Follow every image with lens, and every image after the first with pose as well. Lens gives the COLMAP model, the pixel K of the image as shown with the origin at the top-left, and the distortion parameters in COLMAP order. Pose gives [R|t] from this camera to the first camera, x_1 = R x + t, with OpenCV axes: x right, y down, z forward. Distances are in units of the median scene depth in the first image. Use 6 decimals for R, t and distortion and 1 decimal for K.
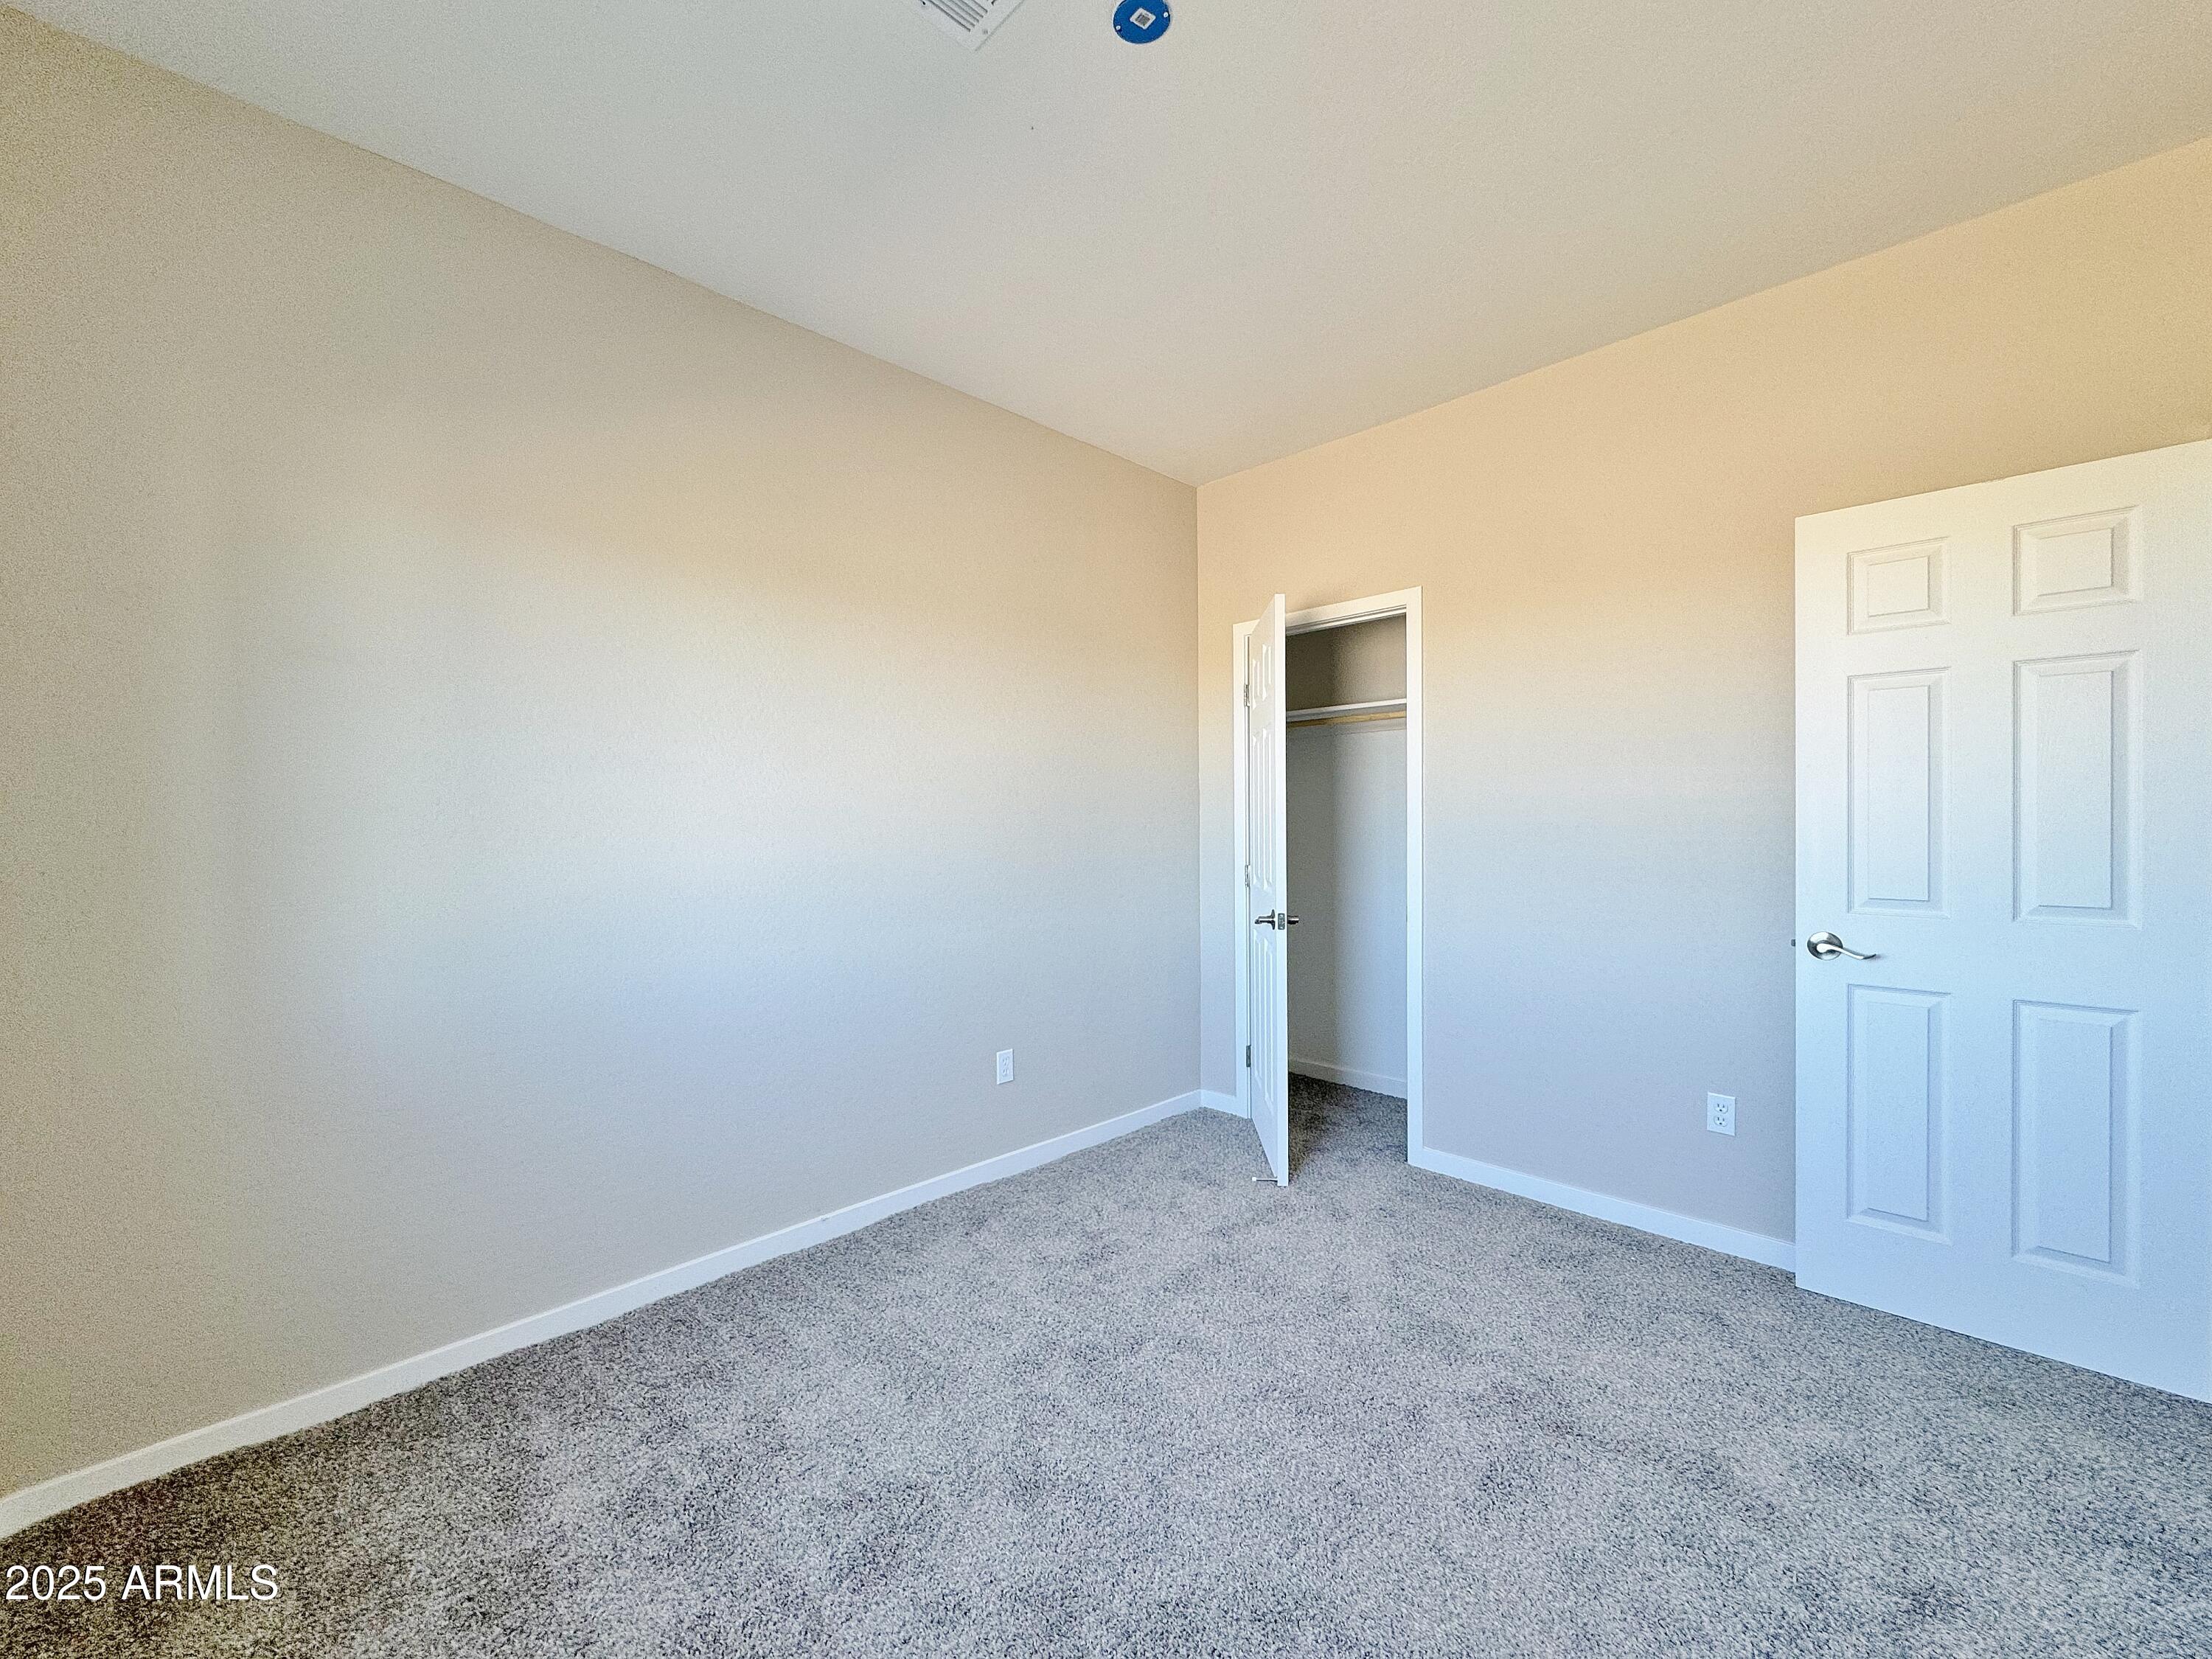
lens RADIAL K [[893.5, 0, 1103.2], [0, 893.5, 830.6], [0, 0, 1]] dist [-0.007315, 0.000317]
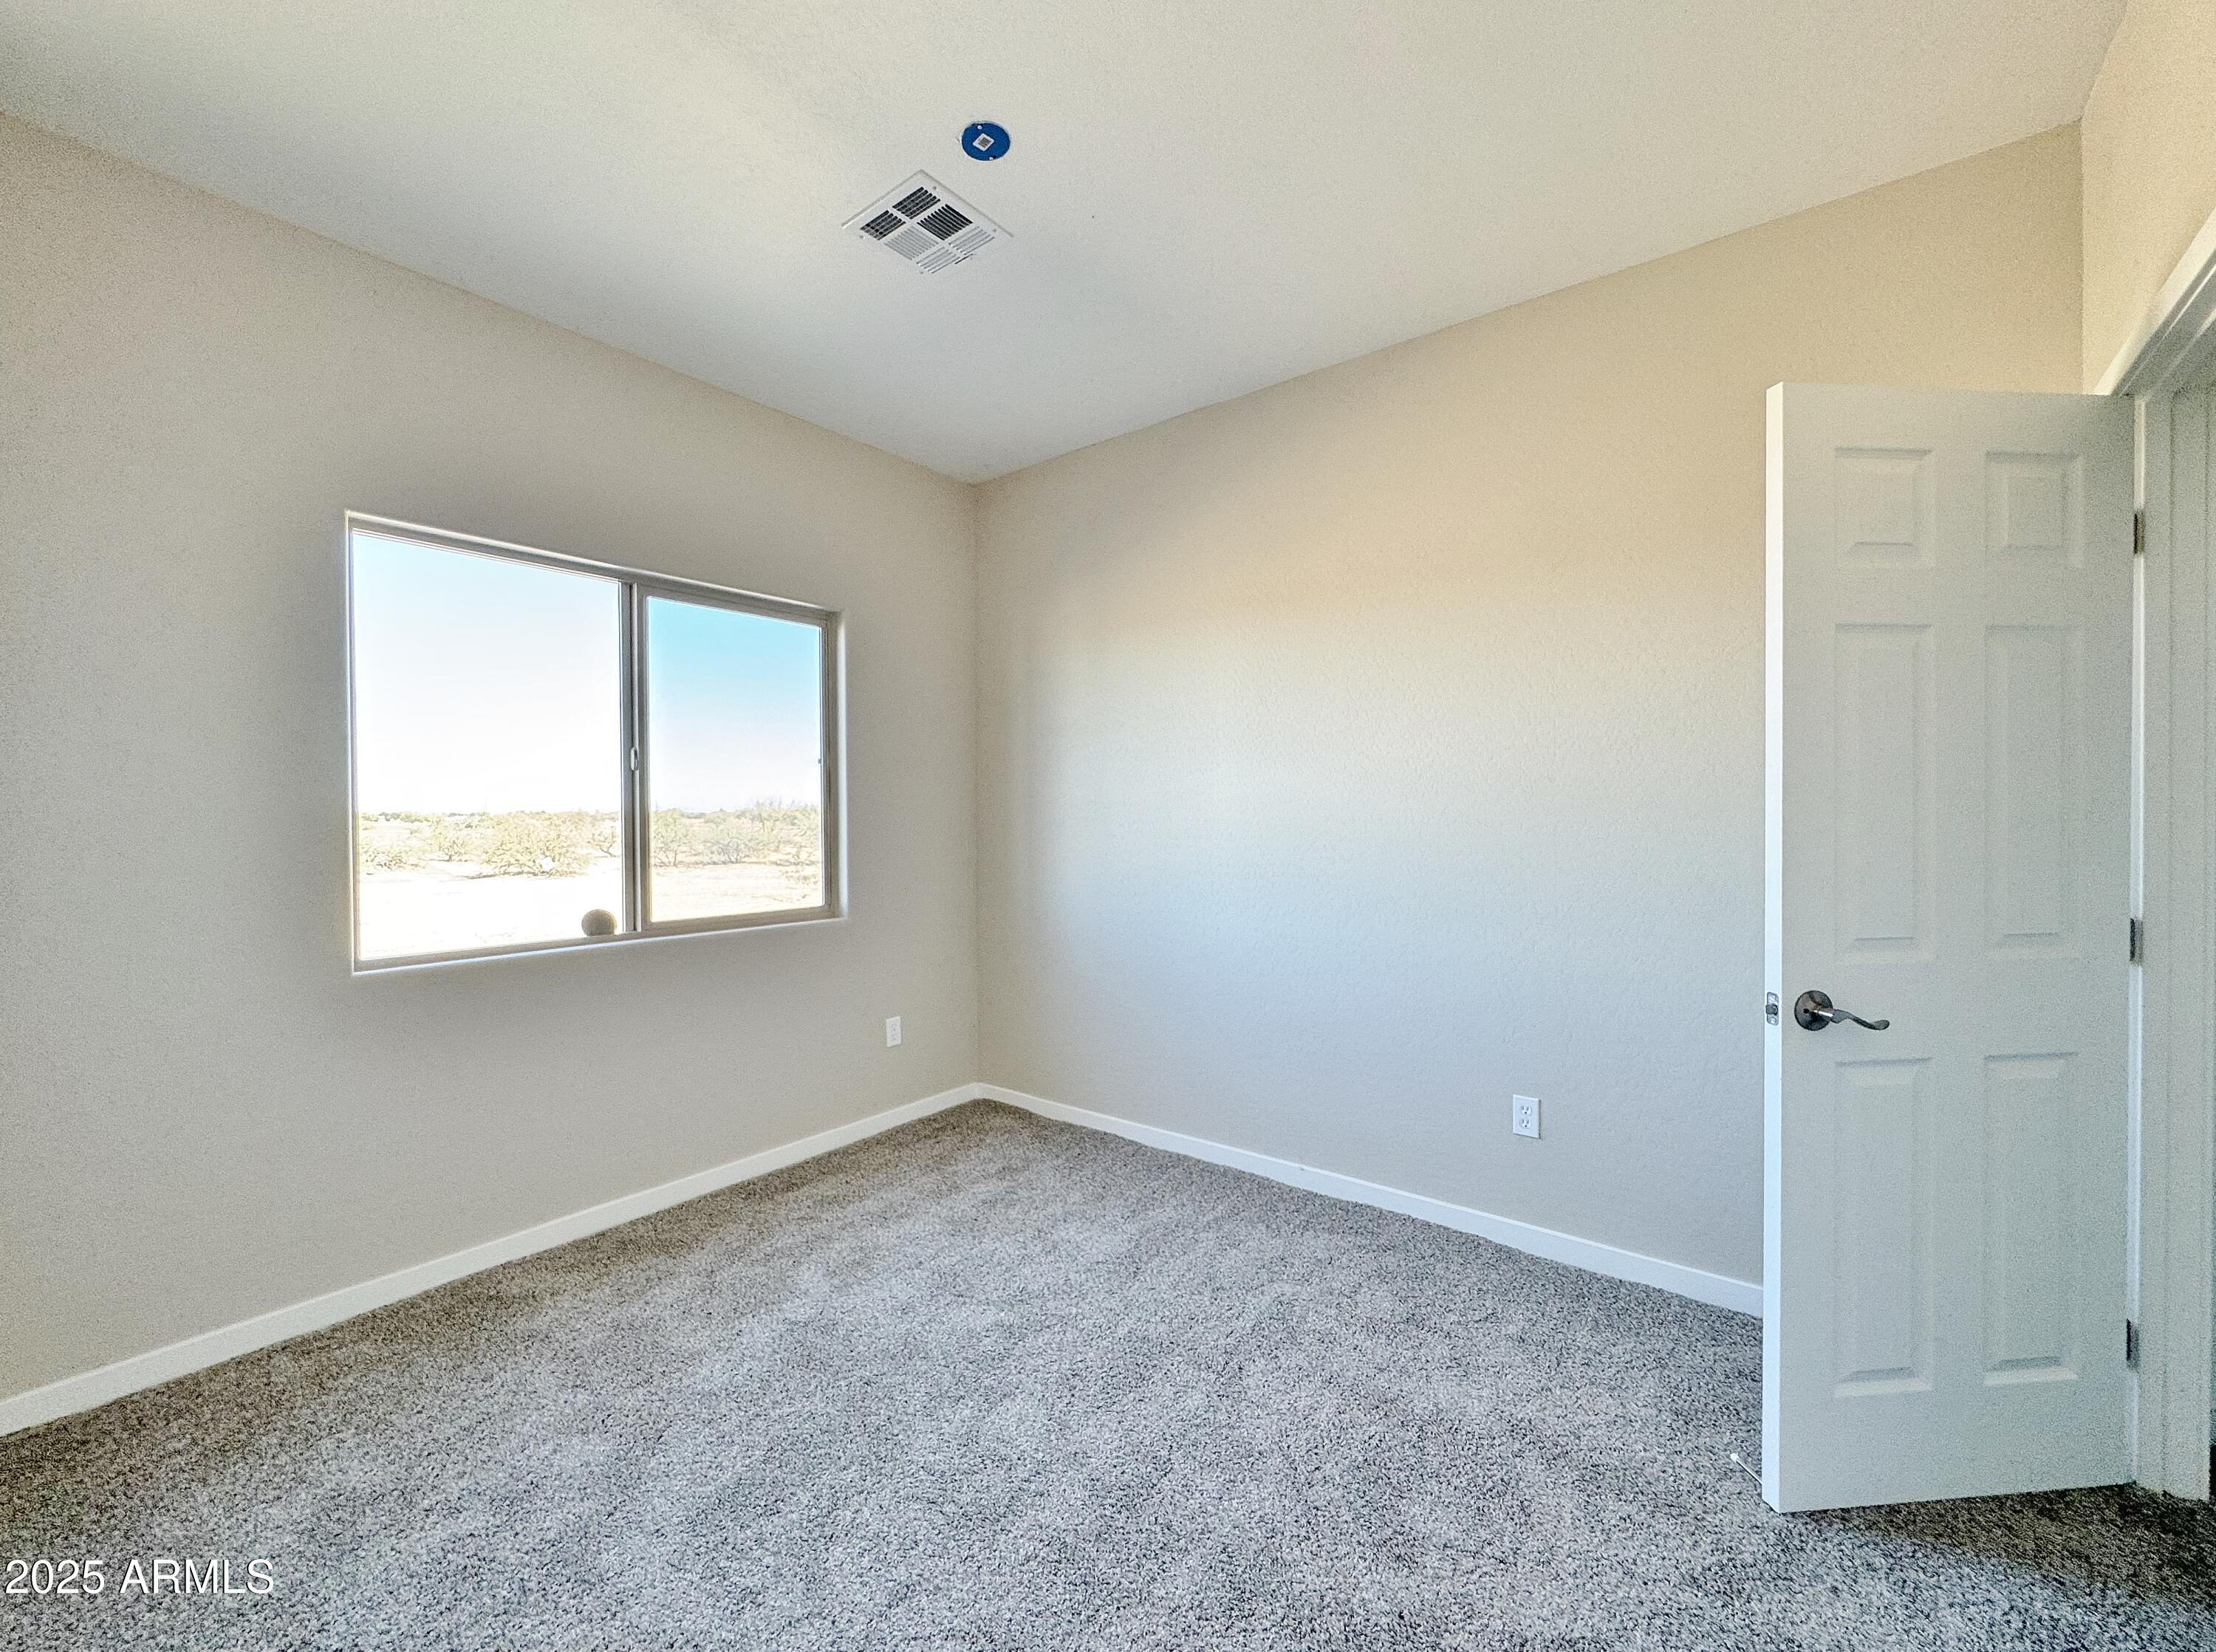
lens RADIAL K [[895.0, 0, 1111.5], [0, 895.0, 814.8], [0, 0, 1]] dist [-0.007315, 0.000317]
pose [[0.121469, 0.017368, -0.992443, 0.786727], [0.001175, 0.999844, 0.017641, -0.036554], [0.992595, -0.003309, 0.121430, 0.624250]]
